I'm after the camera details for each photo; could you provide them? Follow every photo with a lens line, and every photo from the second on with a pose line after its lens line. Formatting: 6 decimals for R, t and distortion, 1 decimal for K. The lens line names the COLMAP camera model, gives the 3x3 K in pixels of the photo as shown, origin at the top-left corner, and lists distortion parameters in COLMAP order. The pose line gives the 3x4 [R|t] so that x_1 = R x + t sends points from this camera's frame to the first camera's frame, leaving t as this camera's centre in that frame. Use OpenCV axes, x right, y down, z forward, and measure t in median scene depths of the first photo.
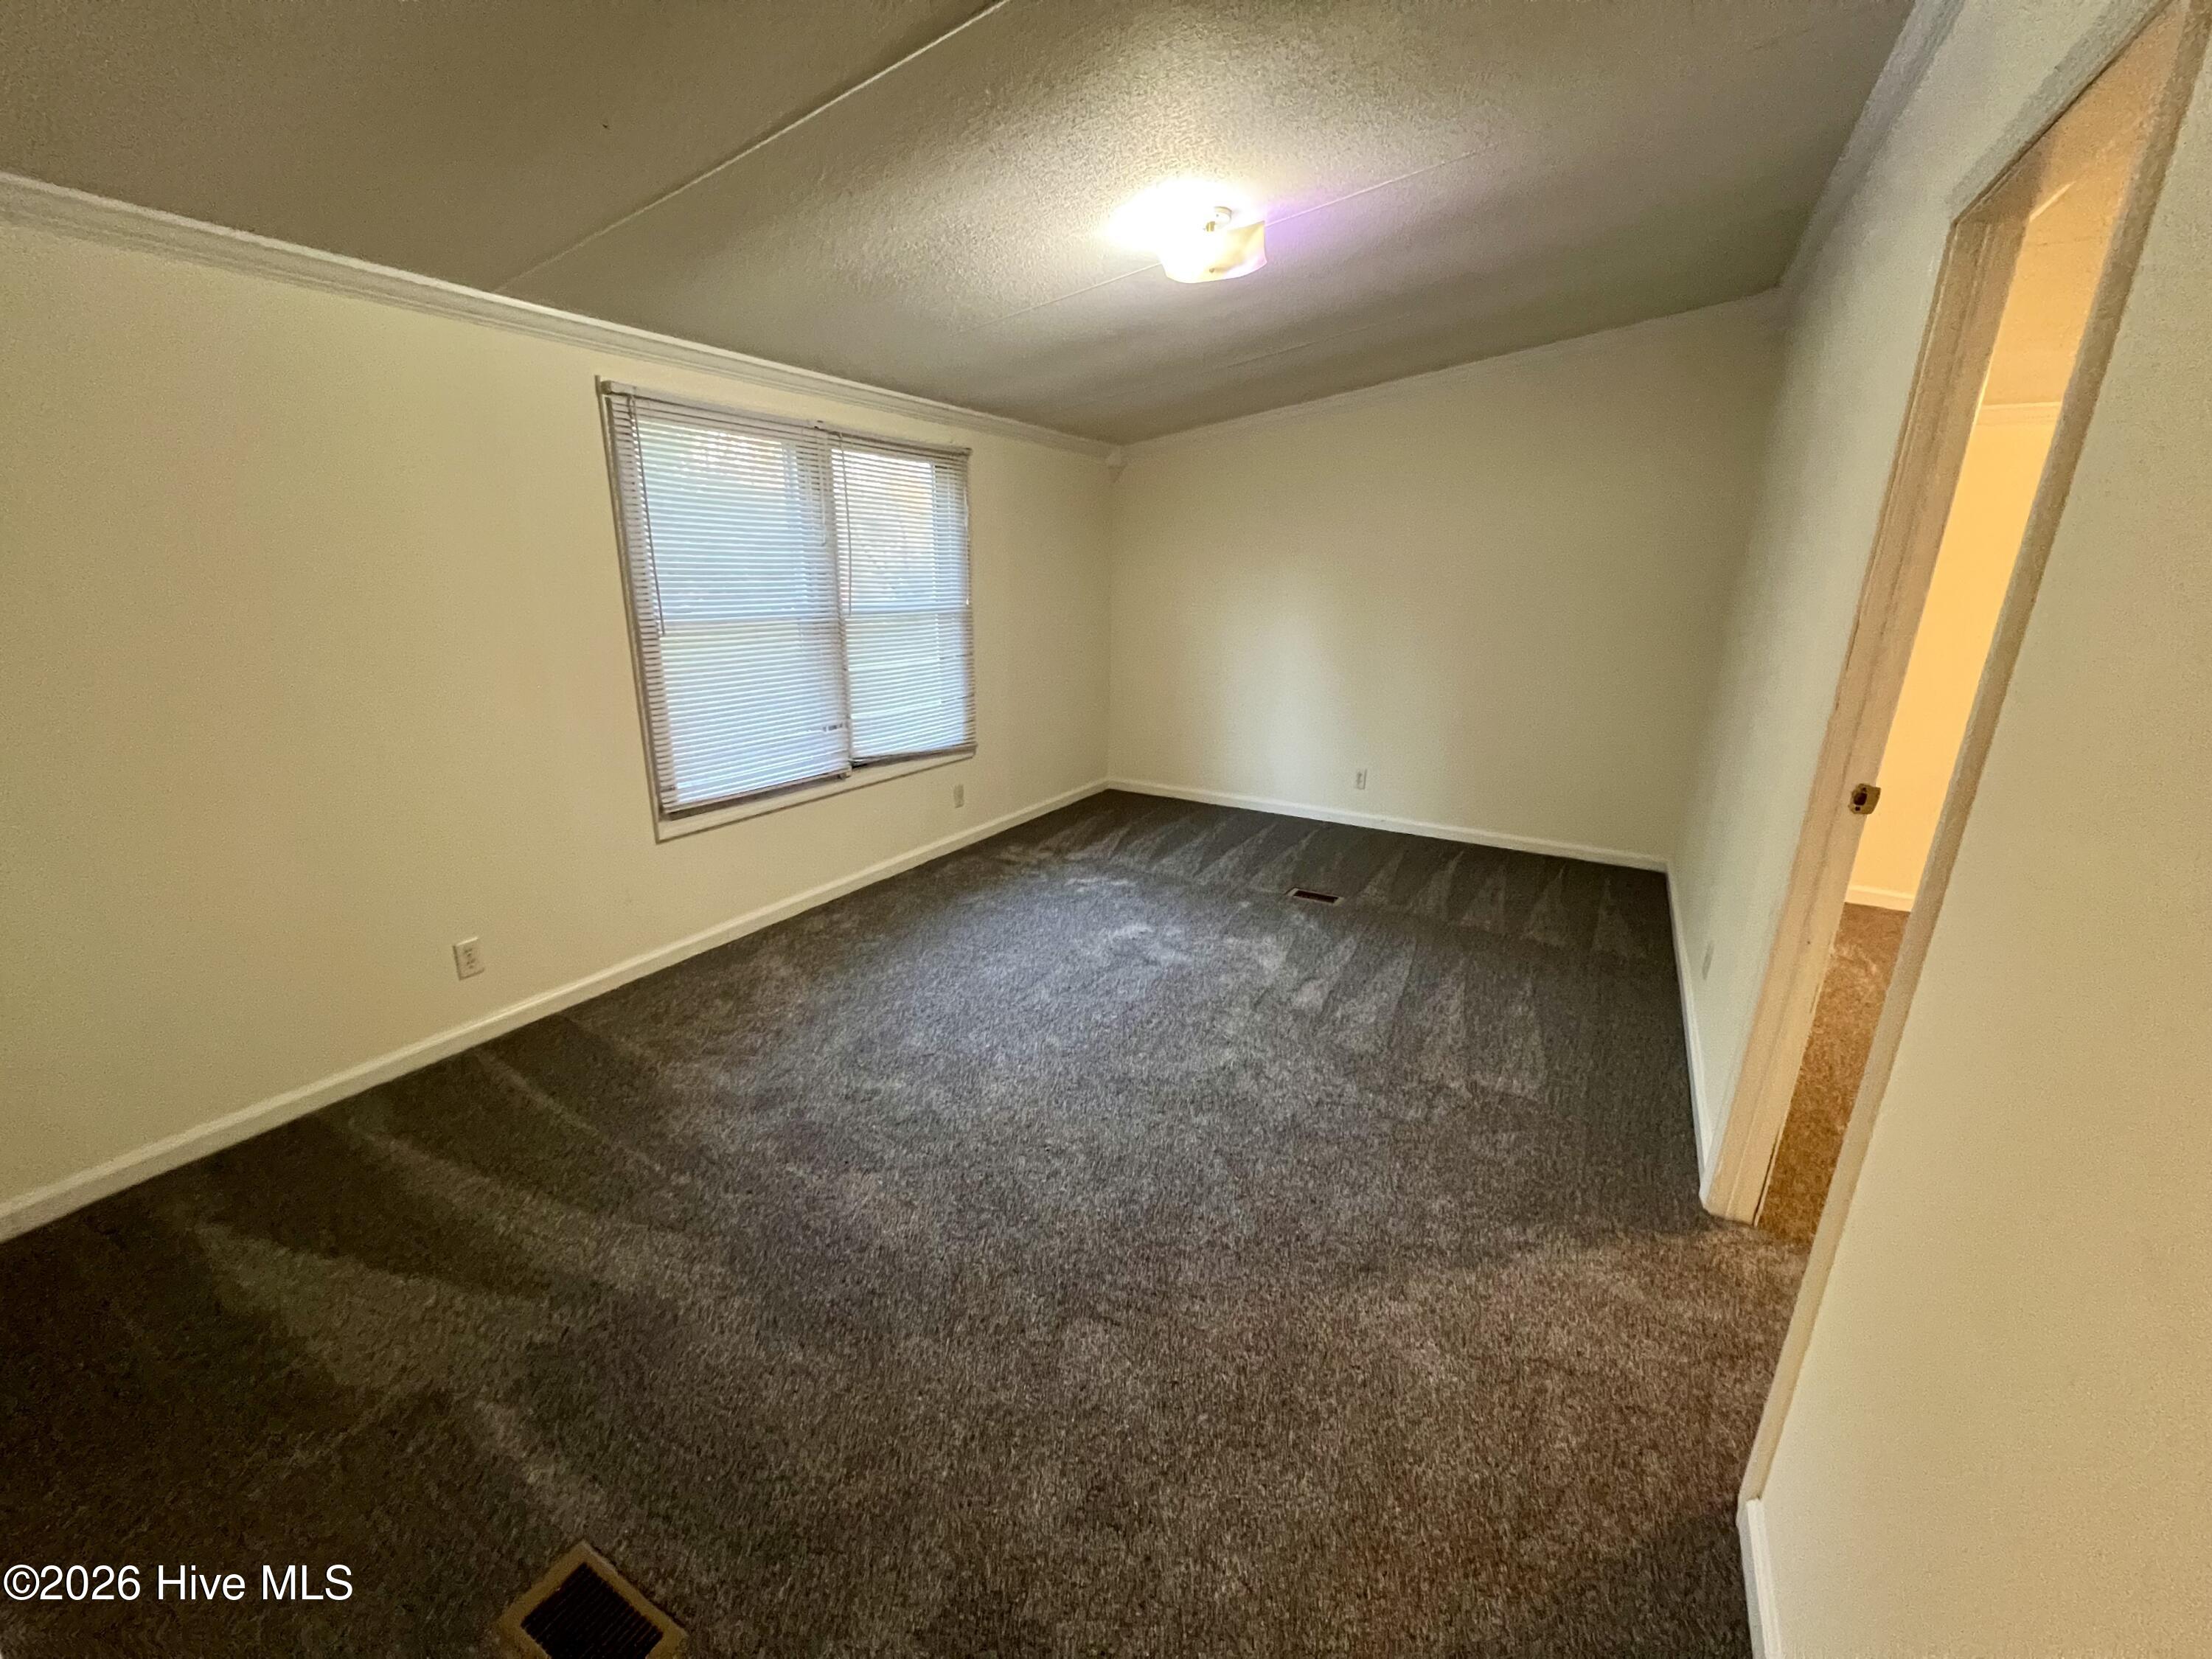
lens RADIAL K [[881.0, 0, 1106.0], [0, 881.0, 829.5], [0, 0, 1]] dist [-0.001614, -0.000100]
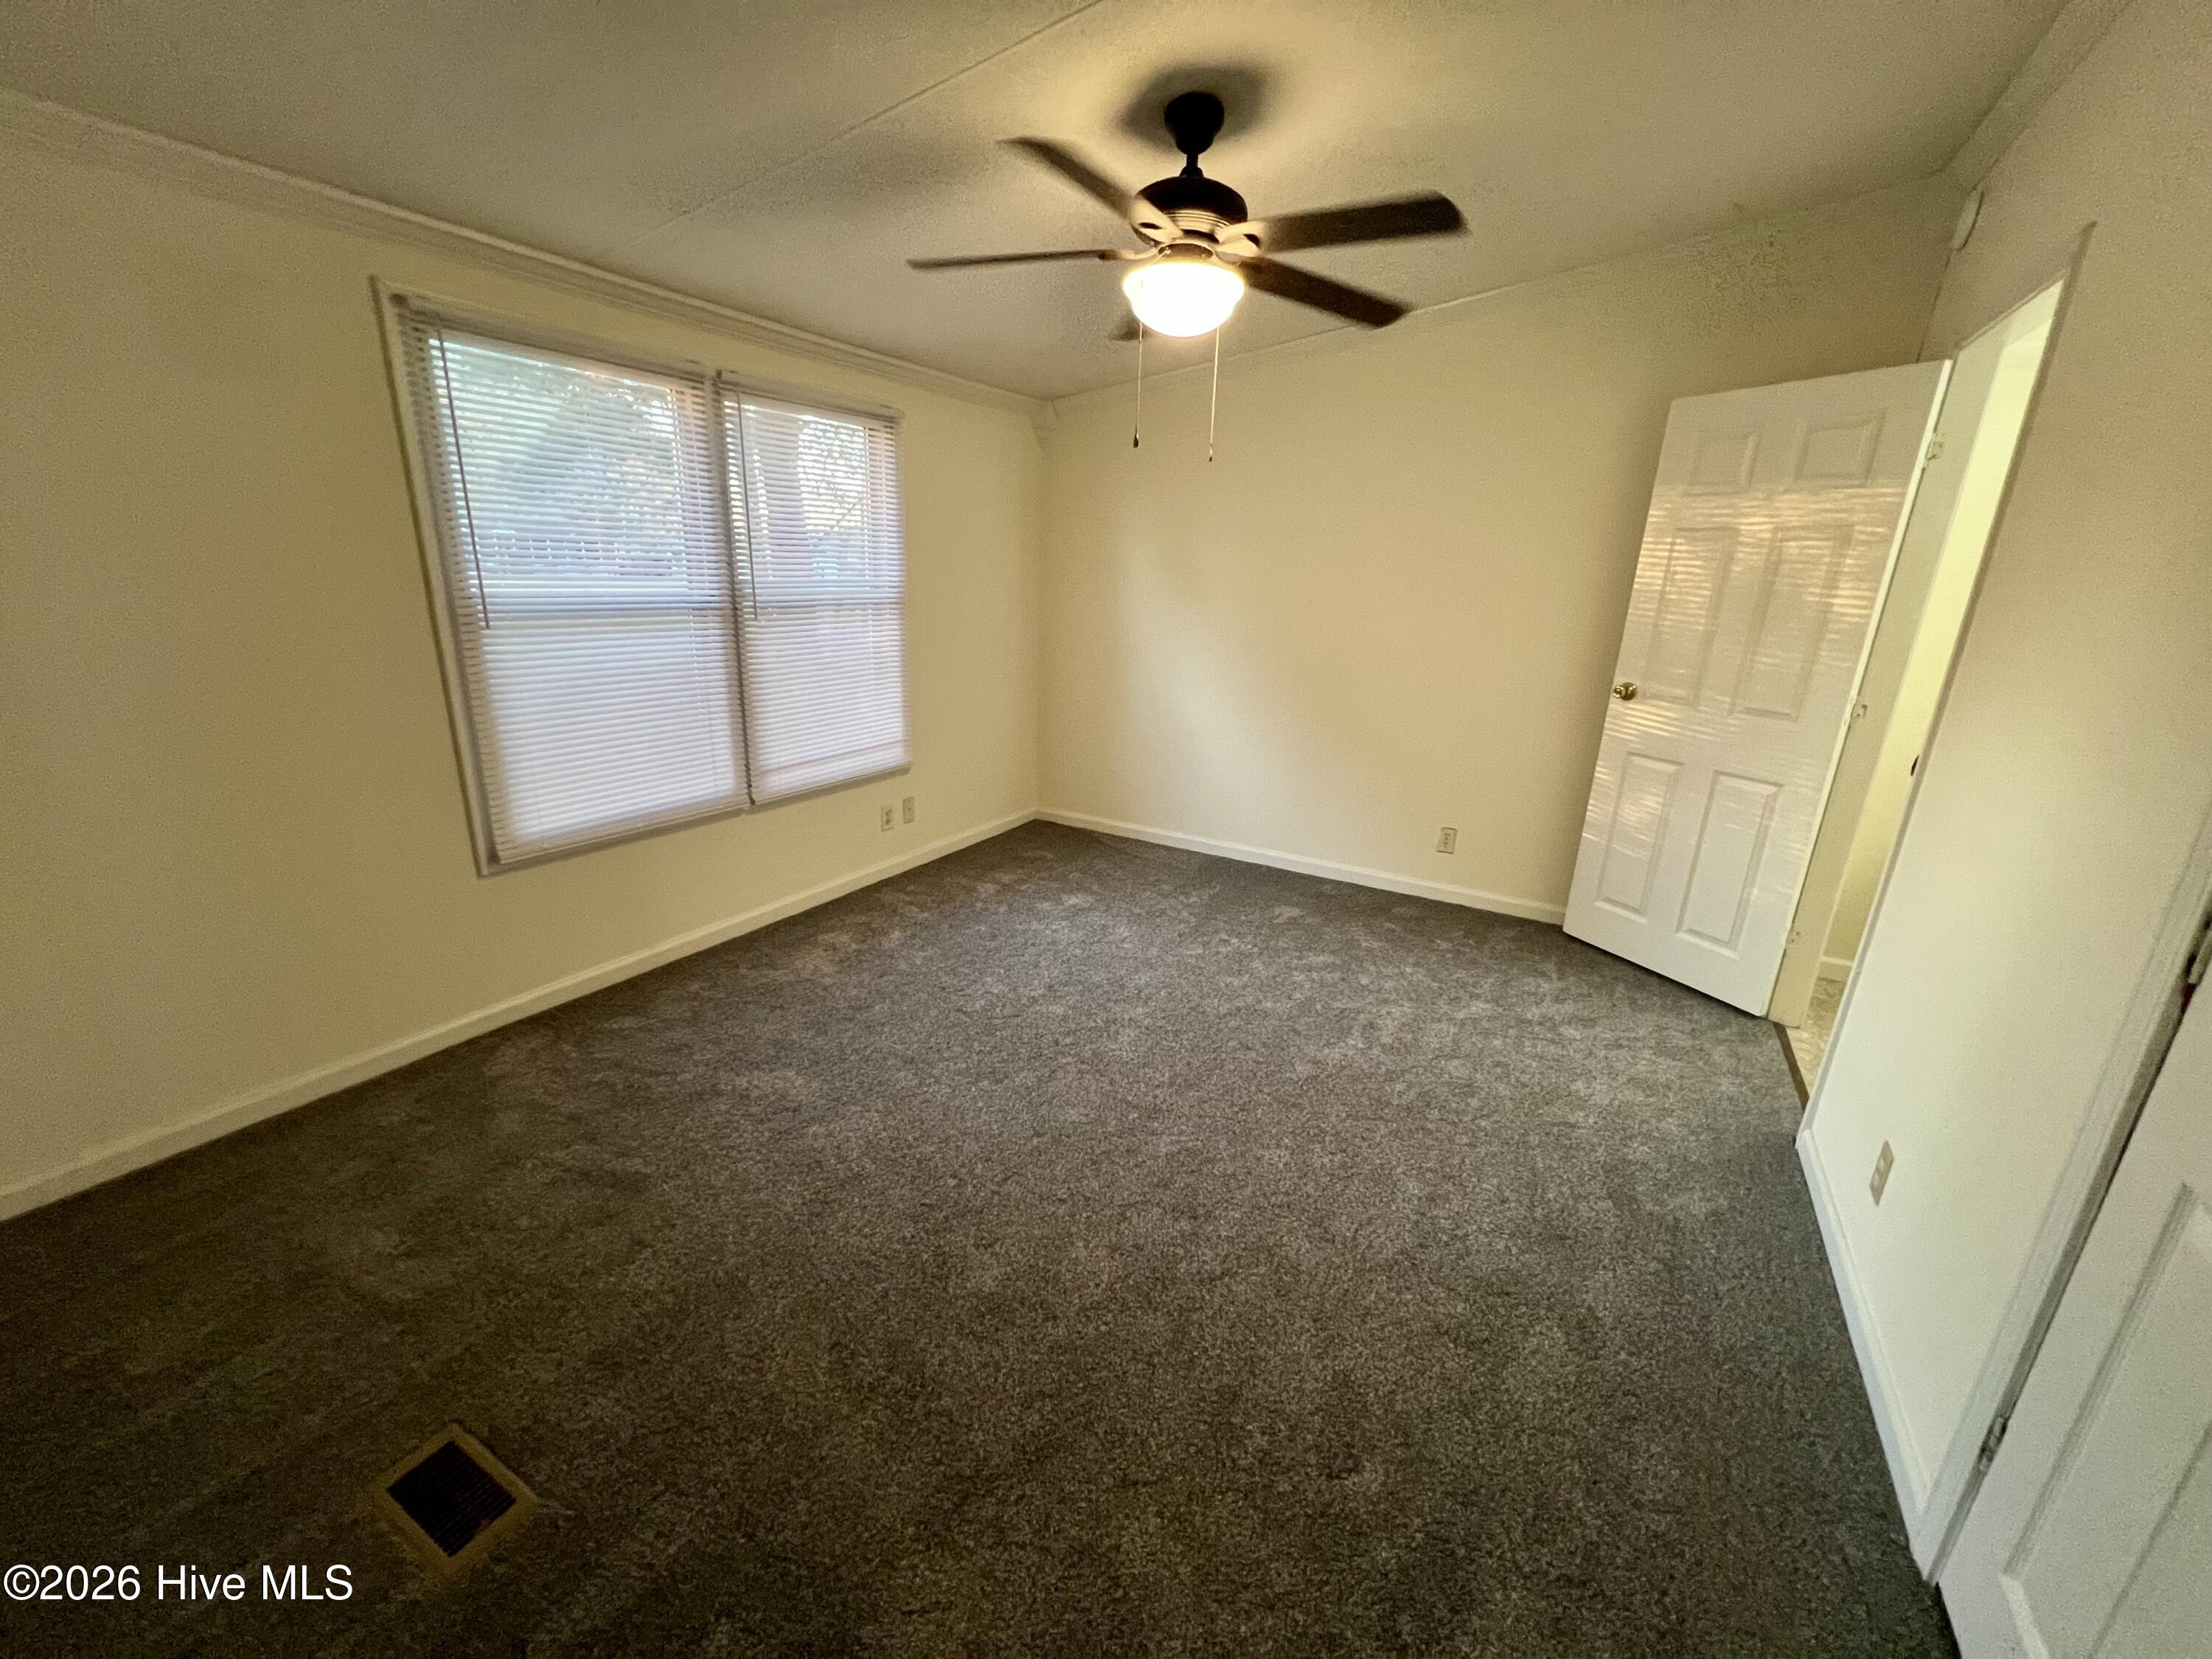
lens RADIAL K [[884.6, 0, 1106.0], [0, 884.6, 829.5], [0, 0, 1]] dist [-0.000904, -0.000101]
pose [[0.997345, 0.034715, -0.064018, 0.095354], [-0.033921, 0.999334, 0.013455, -0.047806], [0.064442, -0.011248, 0.997858, 0.173879]]
